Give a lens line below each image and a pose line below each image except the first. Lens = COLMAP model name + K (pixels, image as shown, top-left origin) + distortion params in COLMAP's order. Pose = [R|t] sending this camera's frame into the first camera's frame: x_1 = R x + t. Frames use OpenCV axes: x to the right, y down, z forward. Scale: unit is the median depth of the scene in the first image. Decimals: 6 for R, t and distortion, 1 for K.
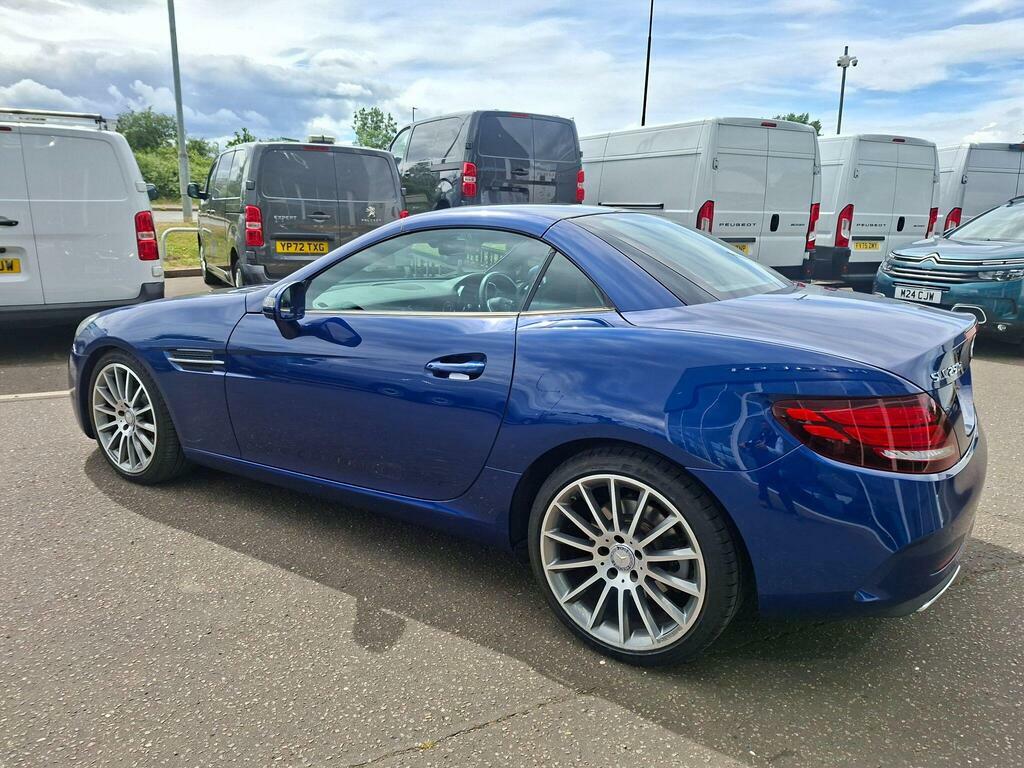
lens RADIAL K [[771.2, 0, 523.2], [0, 771.2, 388.3], [0, 0, 1]] dist [0.067551, -0.078919]
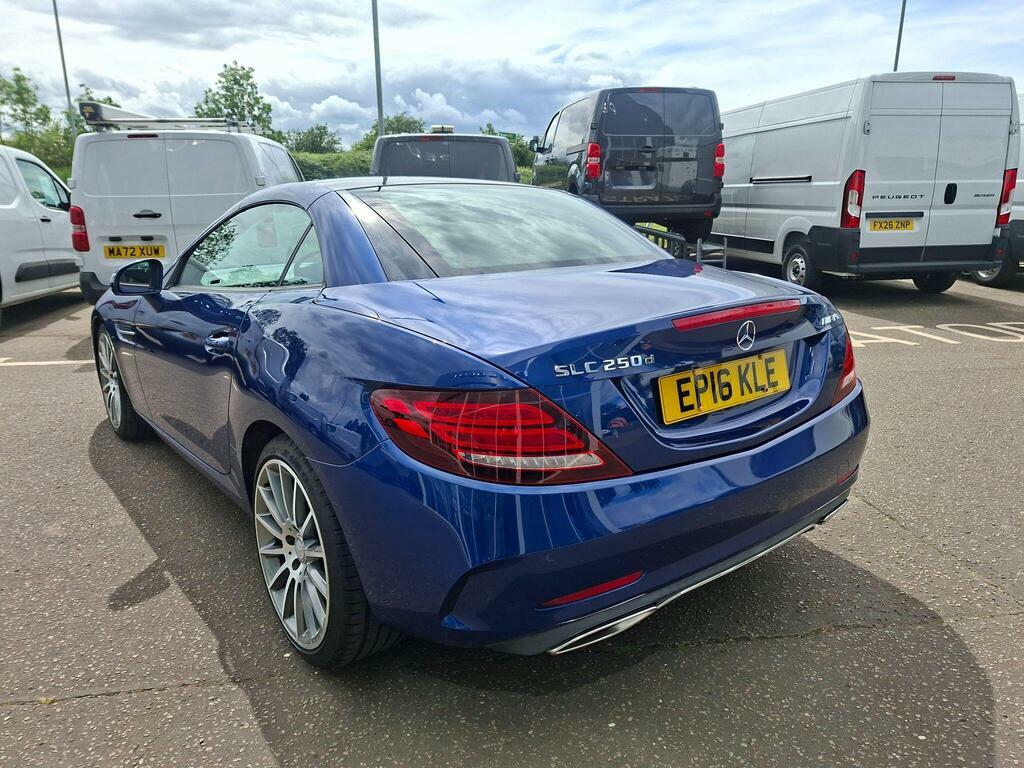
lens RADIAL K [[758.9, 0, 512.0], [0, 758.9, 384.0], [0, 0, 1]] dist [0.063833, -0.073741]
pose [[0.940047, 0.050004, -0.337359, 0.163155], [-0.045348, 0.998736, 0.021675, -0.003233], [0.338017, -0.005077, 0.941126, 0.051887]]
